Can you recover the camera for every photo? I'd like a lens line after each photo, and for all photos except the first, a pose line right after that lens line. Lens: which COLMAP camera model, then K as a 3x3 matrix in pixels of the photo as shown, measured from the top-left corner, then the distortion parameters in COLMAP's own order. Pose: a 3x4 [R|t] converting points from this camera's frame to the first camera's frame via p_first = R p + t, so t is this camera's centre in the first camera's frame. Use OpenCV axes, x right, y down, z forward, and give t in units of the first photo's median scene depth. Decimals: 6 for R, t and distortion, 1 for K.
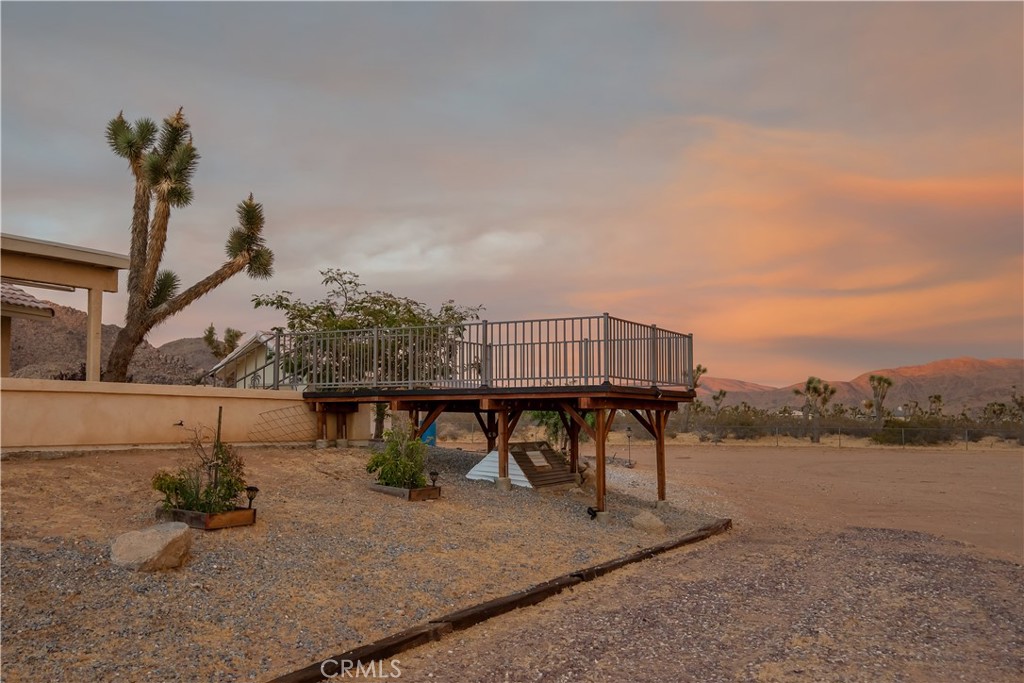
lens RADIAL K [[1098.7, 0, 512.0], [0, 1098.7, 341.5], [0, 0, 1]] dist [-0.002670, -0.002265]
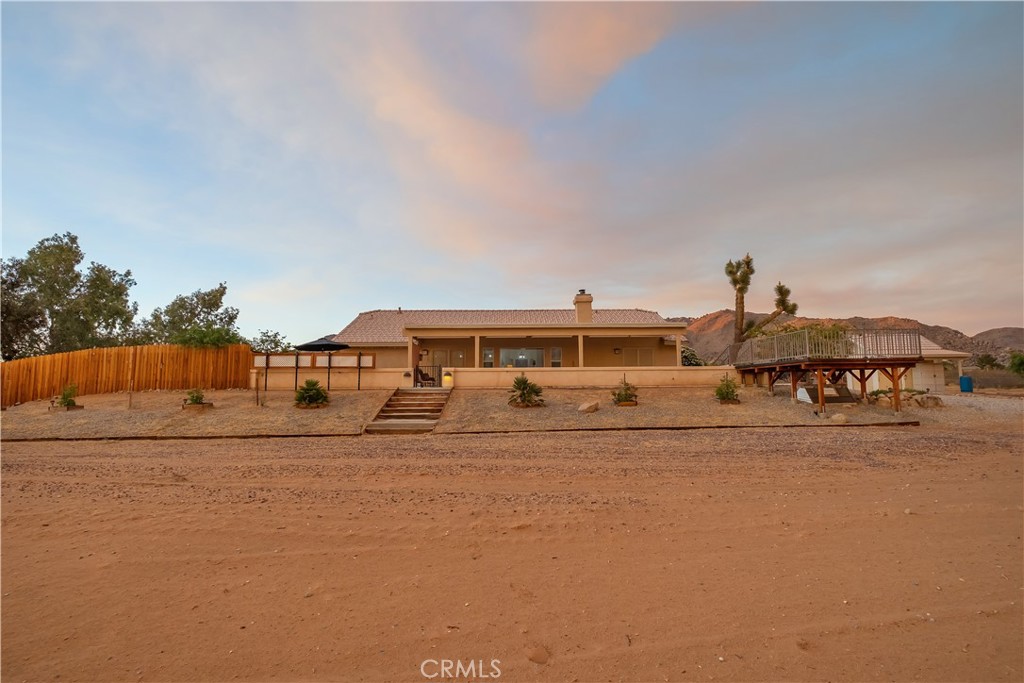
lens RADIAL K [[525.6, 0, 513.0], [0, 525.6, 331.5], [0, 0, 1]] dist [-0.000531, -0.000039]
pose [[0.490205, -0.092265, -0.866710, 0.465164], [0.071559, 0.995285, -0.065479, 0.005981], [0.868665, -0.029923, 0.494496, -0.068605]]
